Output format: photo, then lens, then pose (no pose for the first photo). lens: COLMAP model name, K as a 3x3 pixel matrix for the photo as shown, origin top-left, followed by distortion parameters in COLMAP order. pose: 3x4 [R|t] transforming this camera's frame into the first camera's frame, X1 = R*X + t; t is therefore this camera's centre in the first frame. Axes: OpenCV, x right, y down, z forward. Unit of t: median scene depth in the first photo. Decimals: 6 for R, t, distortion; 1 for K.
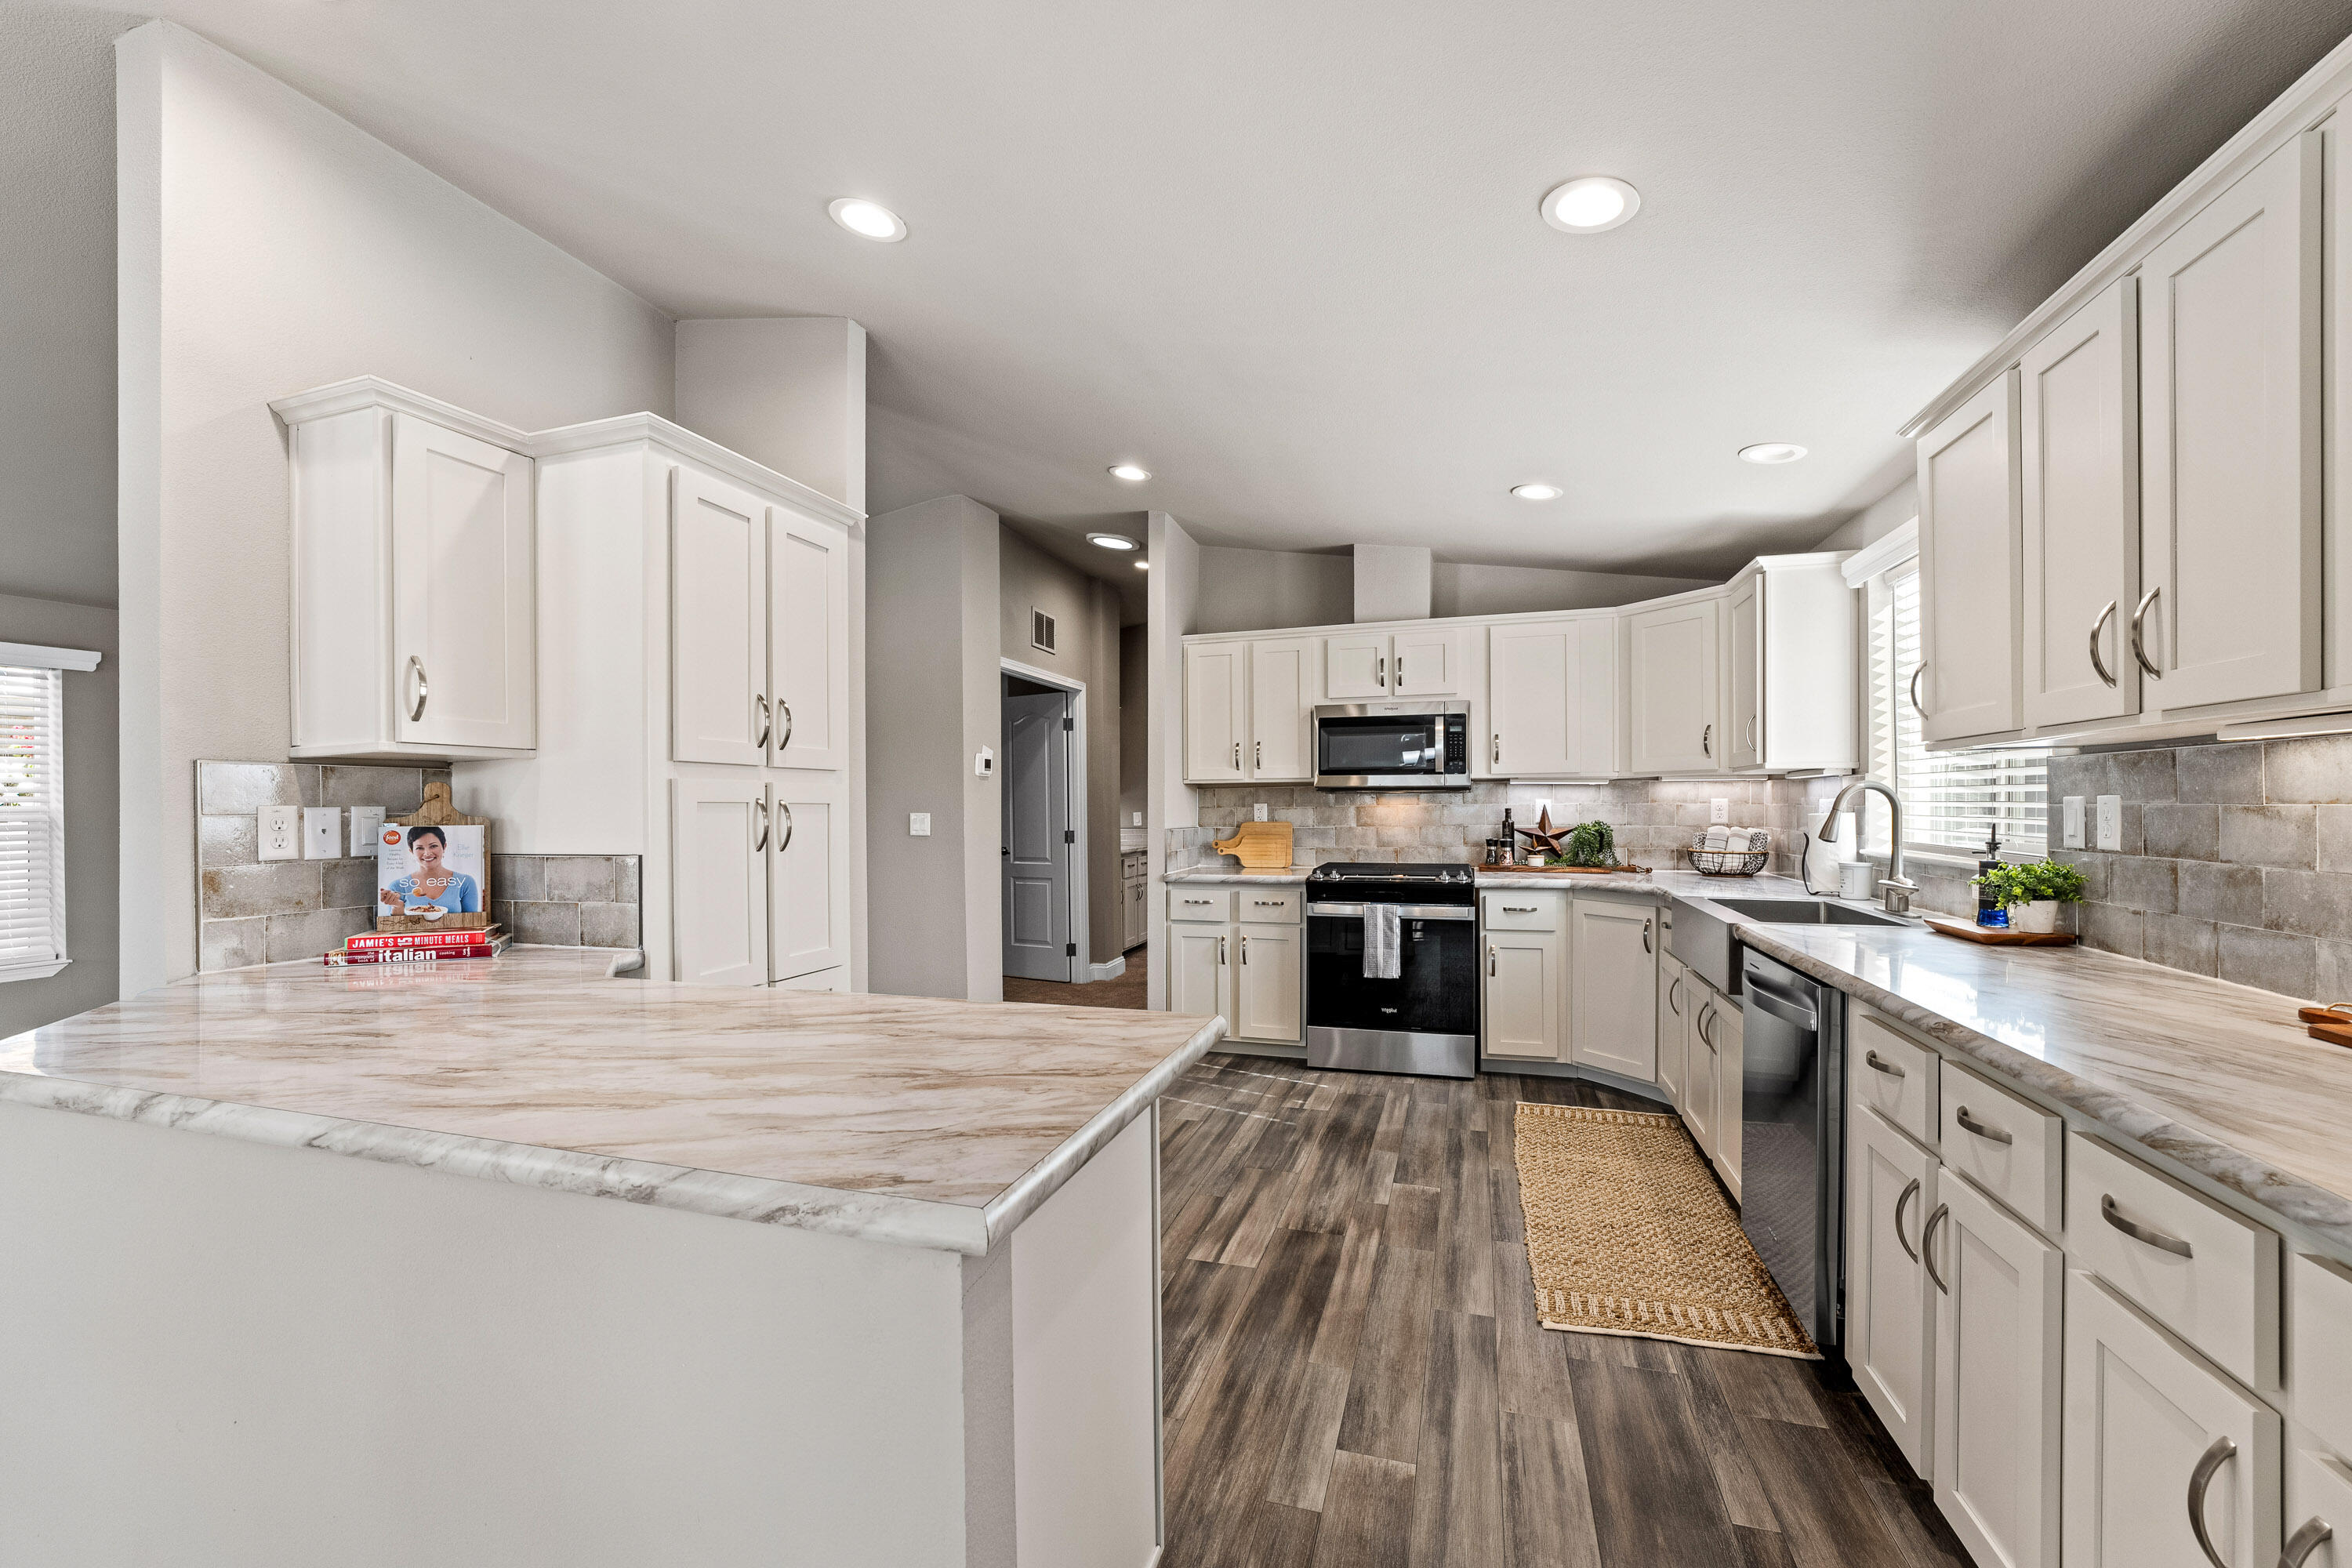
lens RADIAL K [[967.5, 0, 1173.5], [0, 967.5, 813.3], [0, 0, 1]] dist [-0.000411, -0.000084]
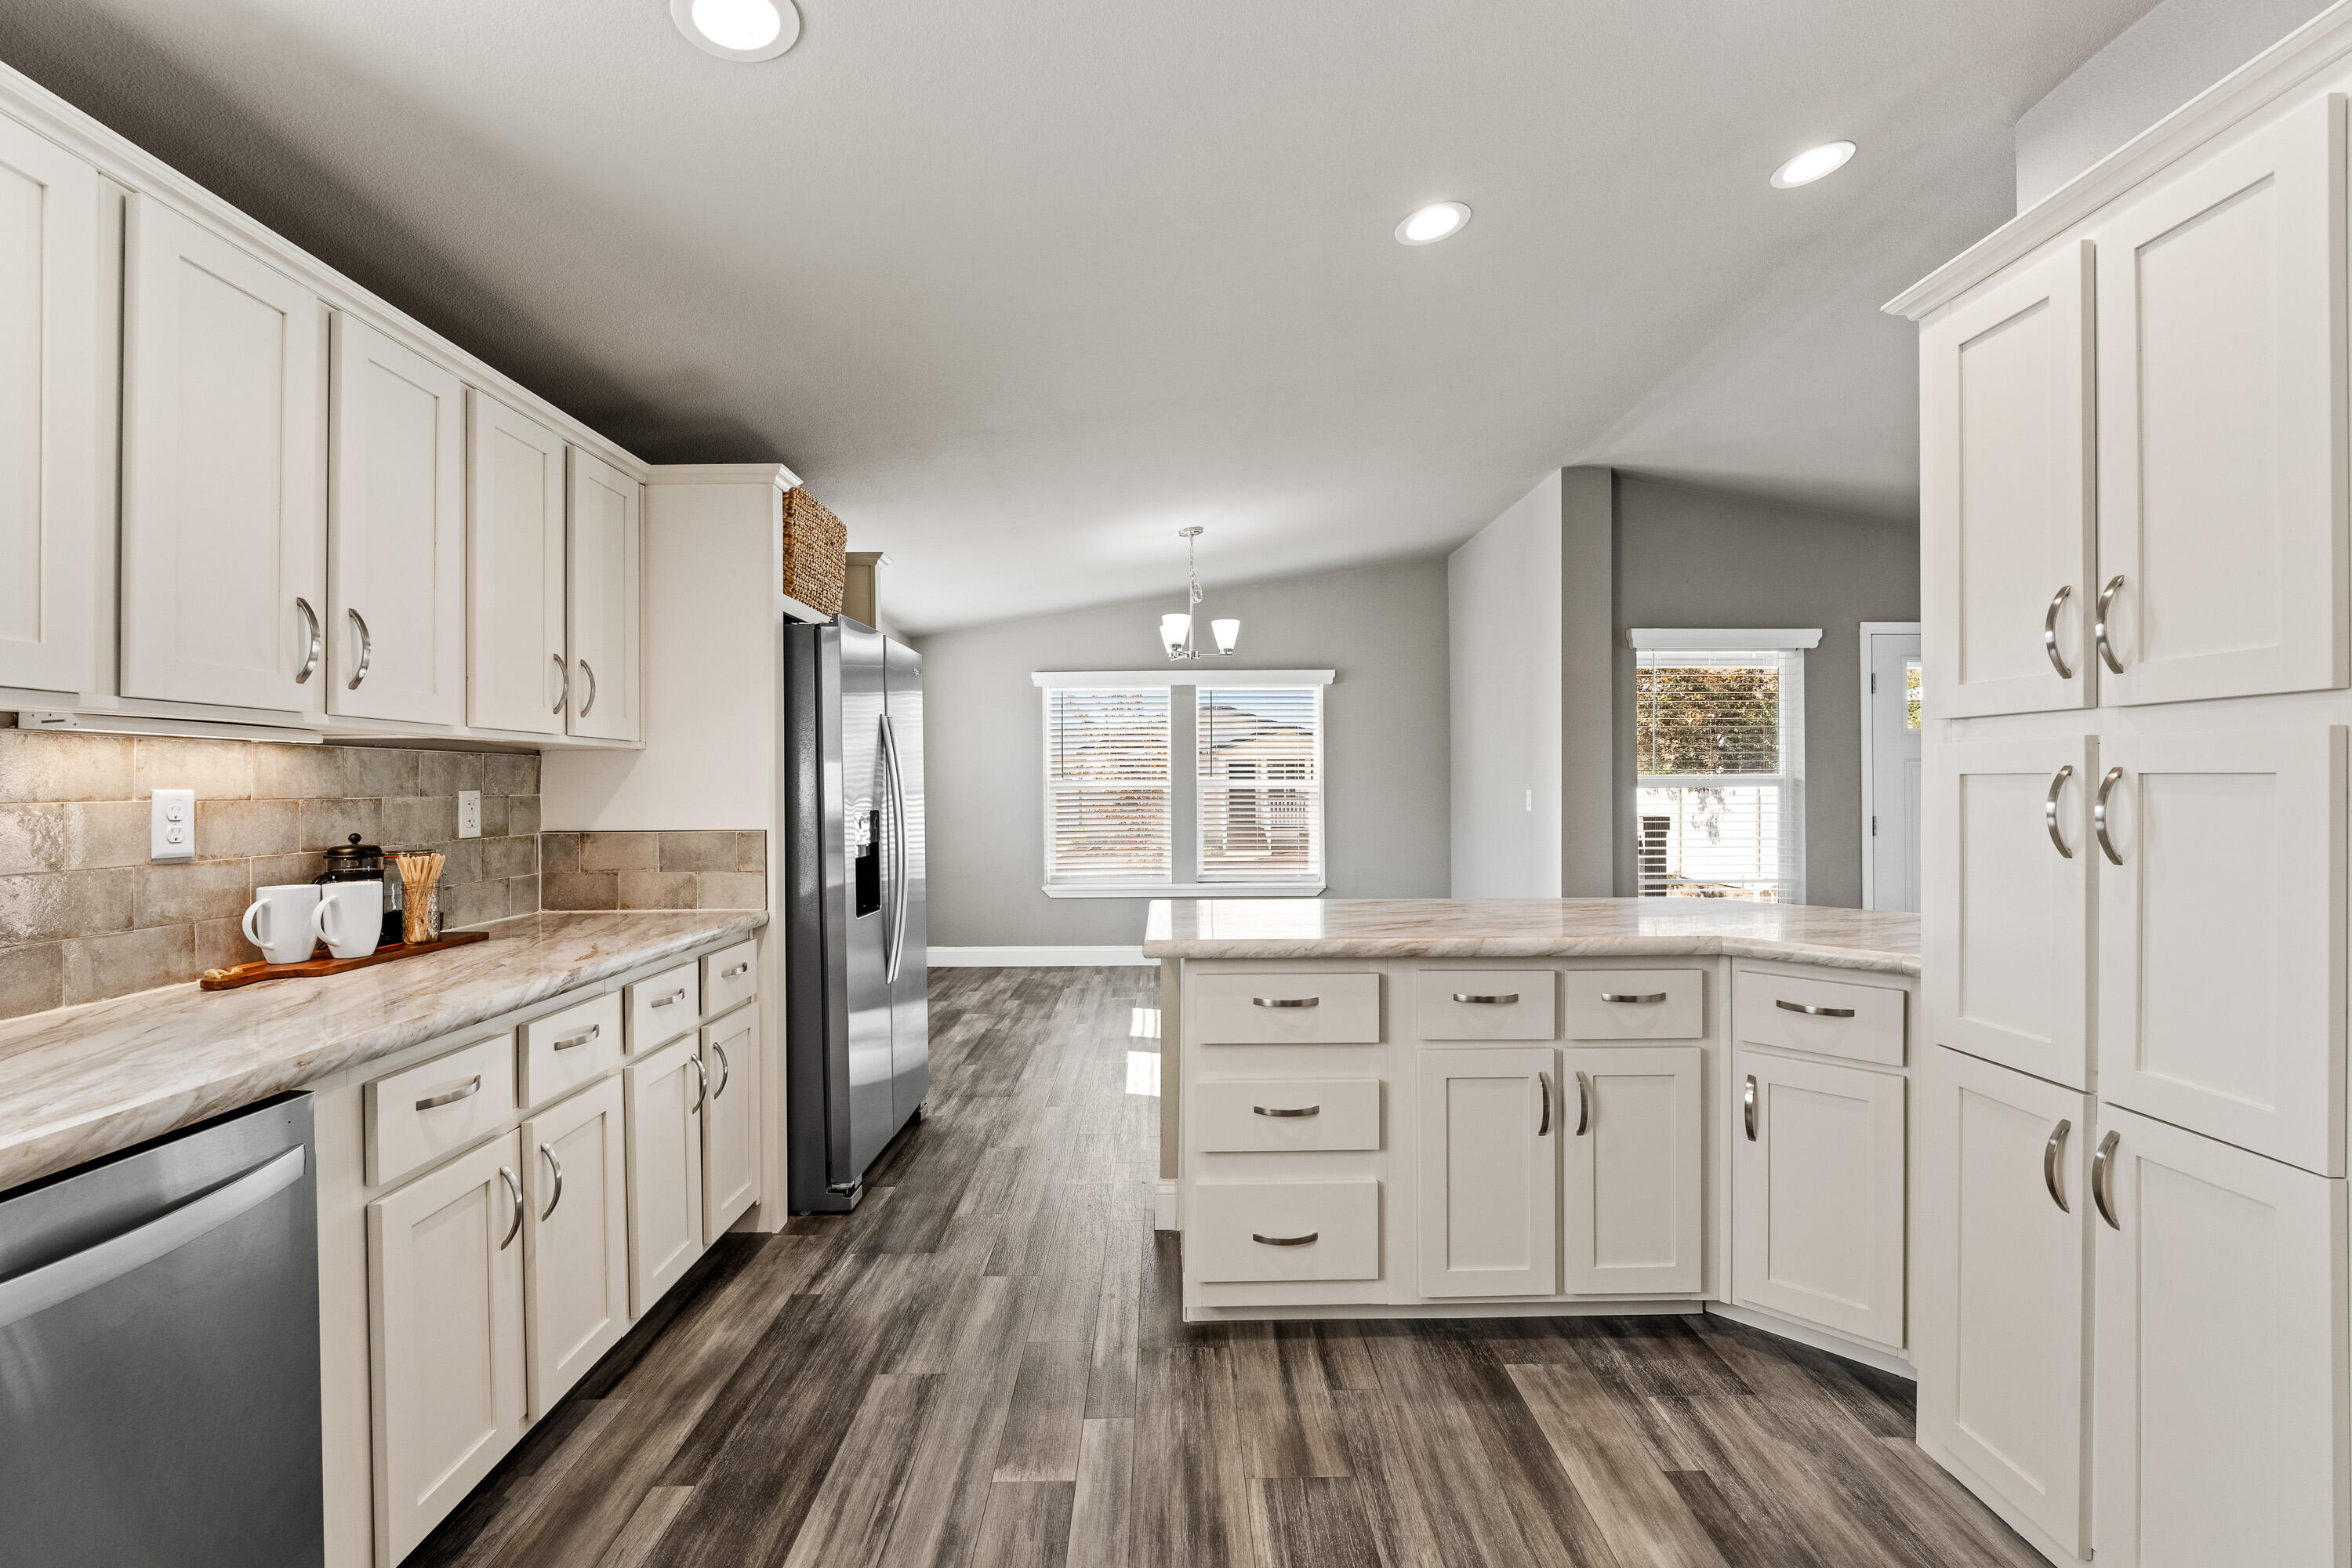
lens RADIAL K [[1001.6, 0, 1176.0], [0, 1001.6, 784.0], [0, 0, 1]] dist [-0.010528, -0.000083]
pose [[-0.950937, 0.012639, -0.309127, 0.300135], [0.010158, 0.999902, 0.009635, -0.017760], [0.309219, 0.006022, -0.950972, 1.598491]]
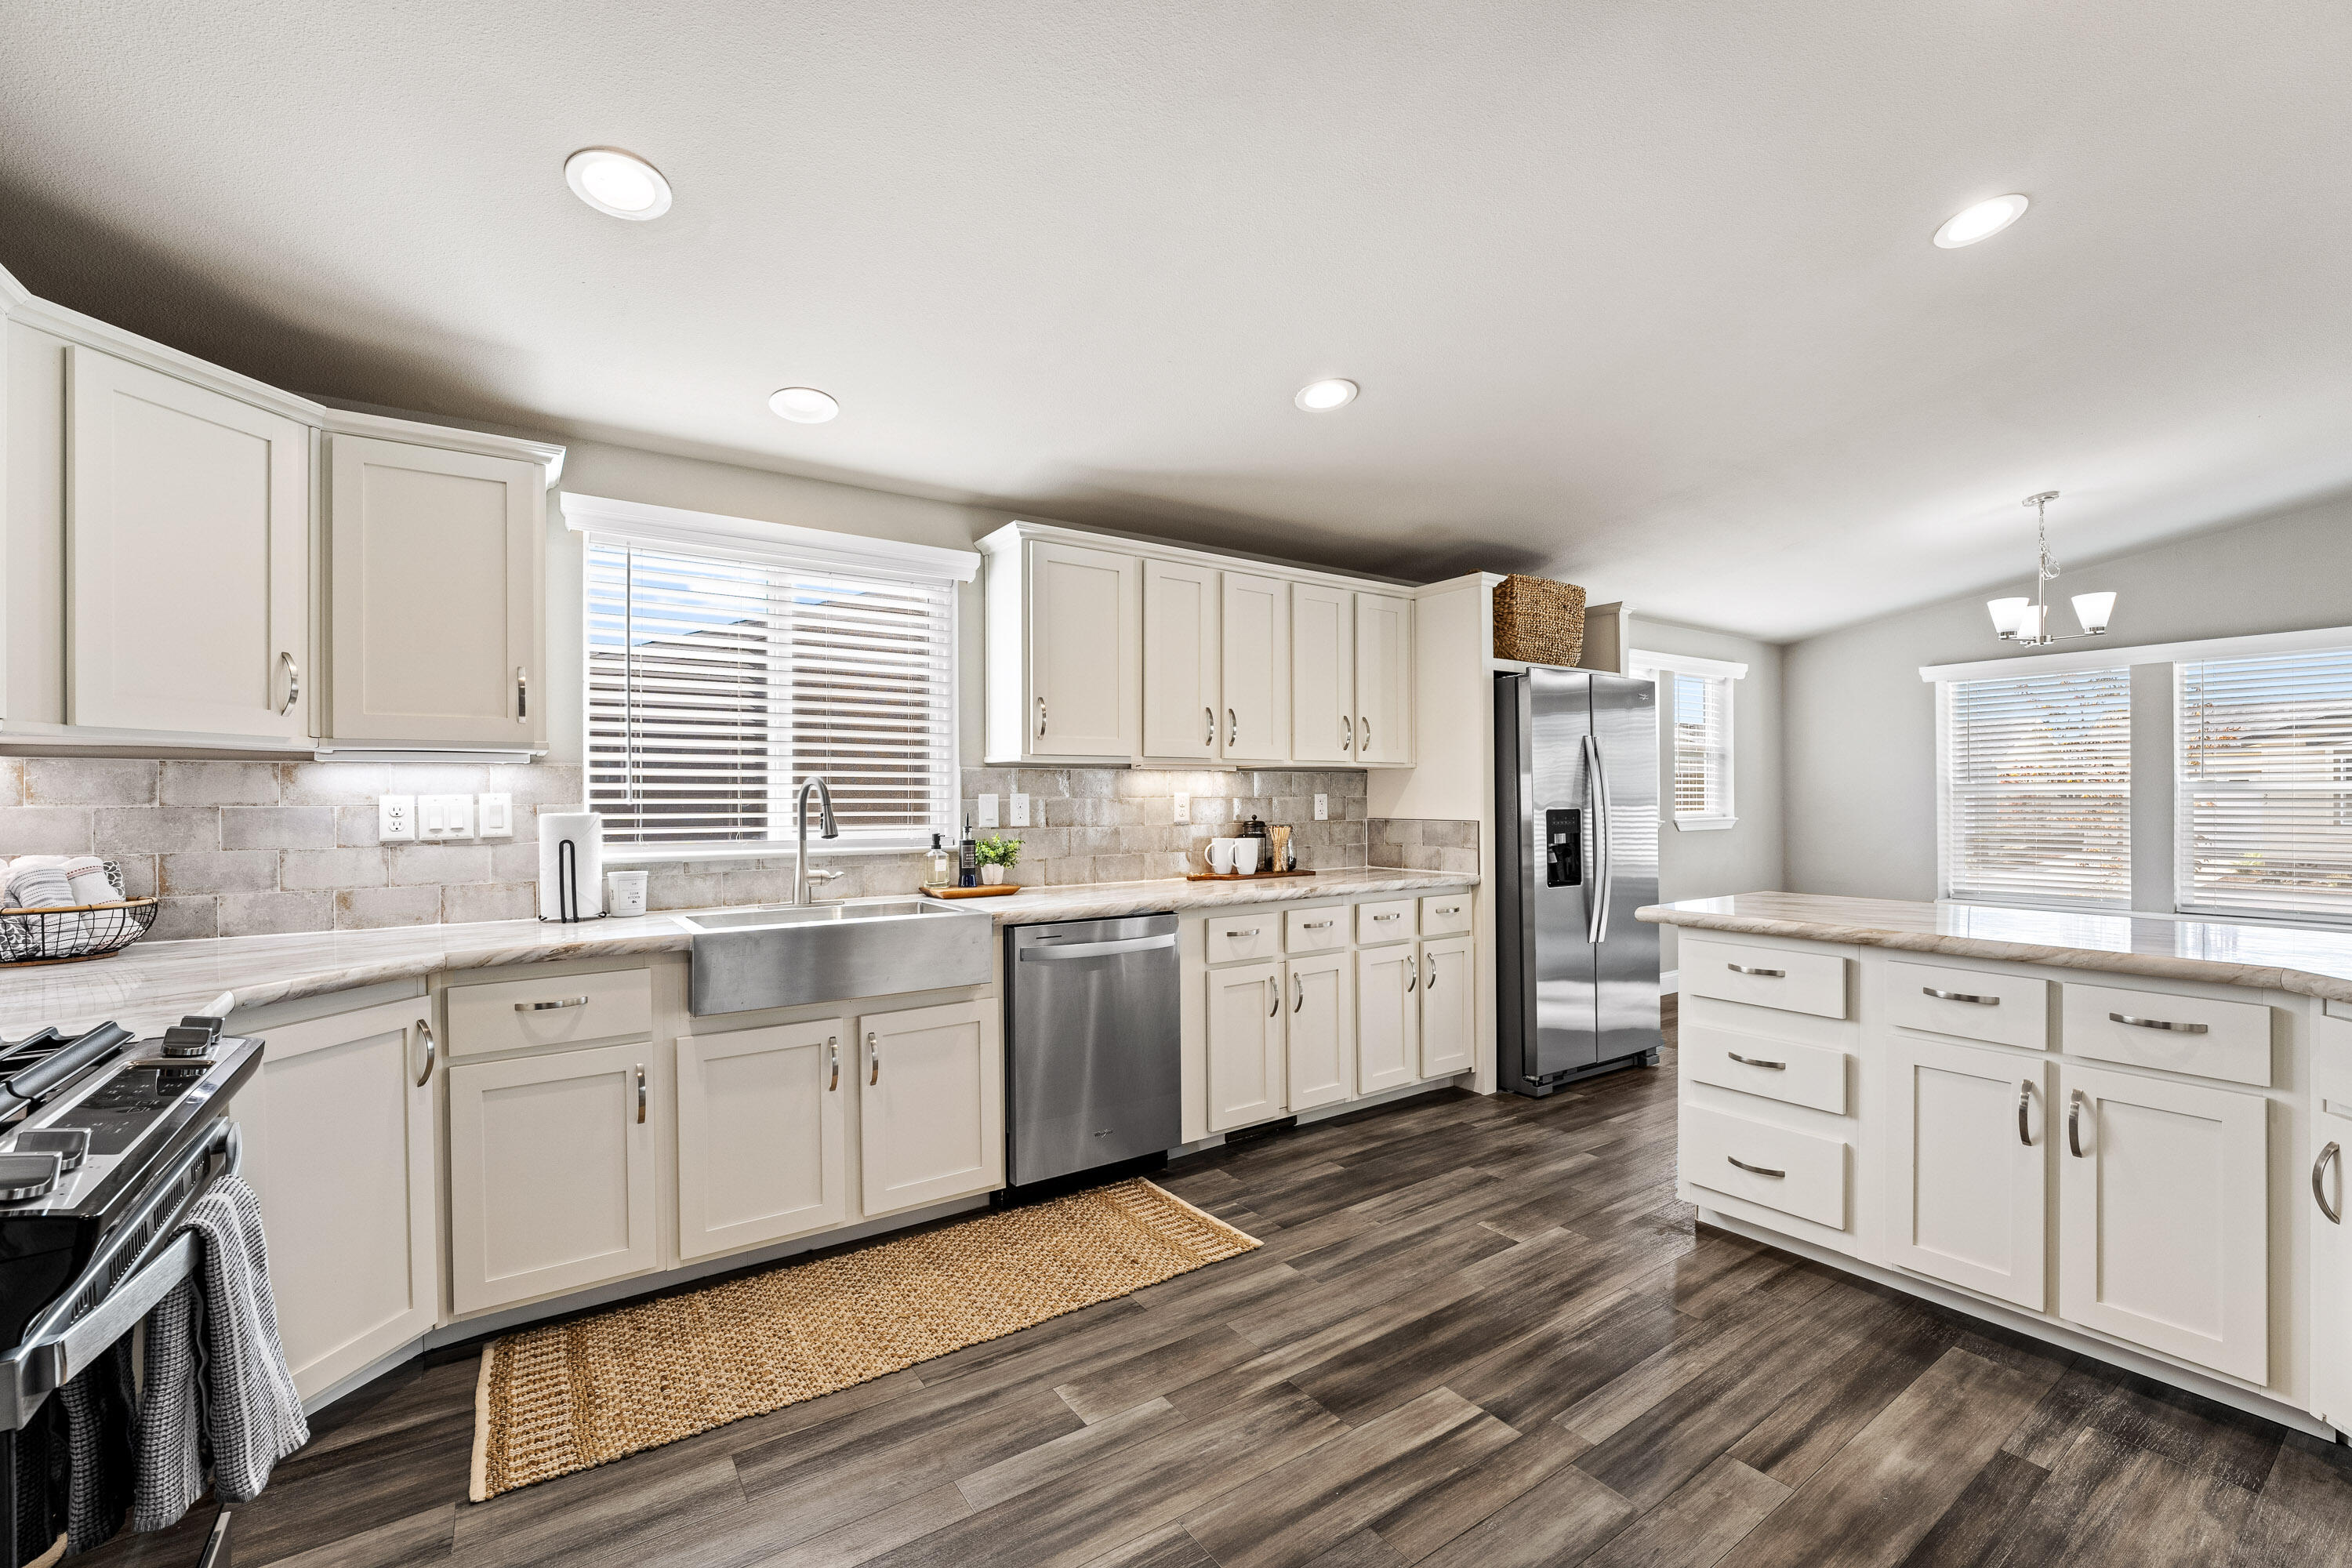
lens RADIAL K [[976.2, 0, 1176.0], [0, 976.2, 784.0], [0, 0, 1]] dist [-0.042029, 0.015839]
pose [[-0.785474, 0.020187, 0.618565, -0.270192], [0.017600, 0.999792, -0.010280, -0.012178], [-0.618644, 0.002812, -0.785667, 2.006448]]
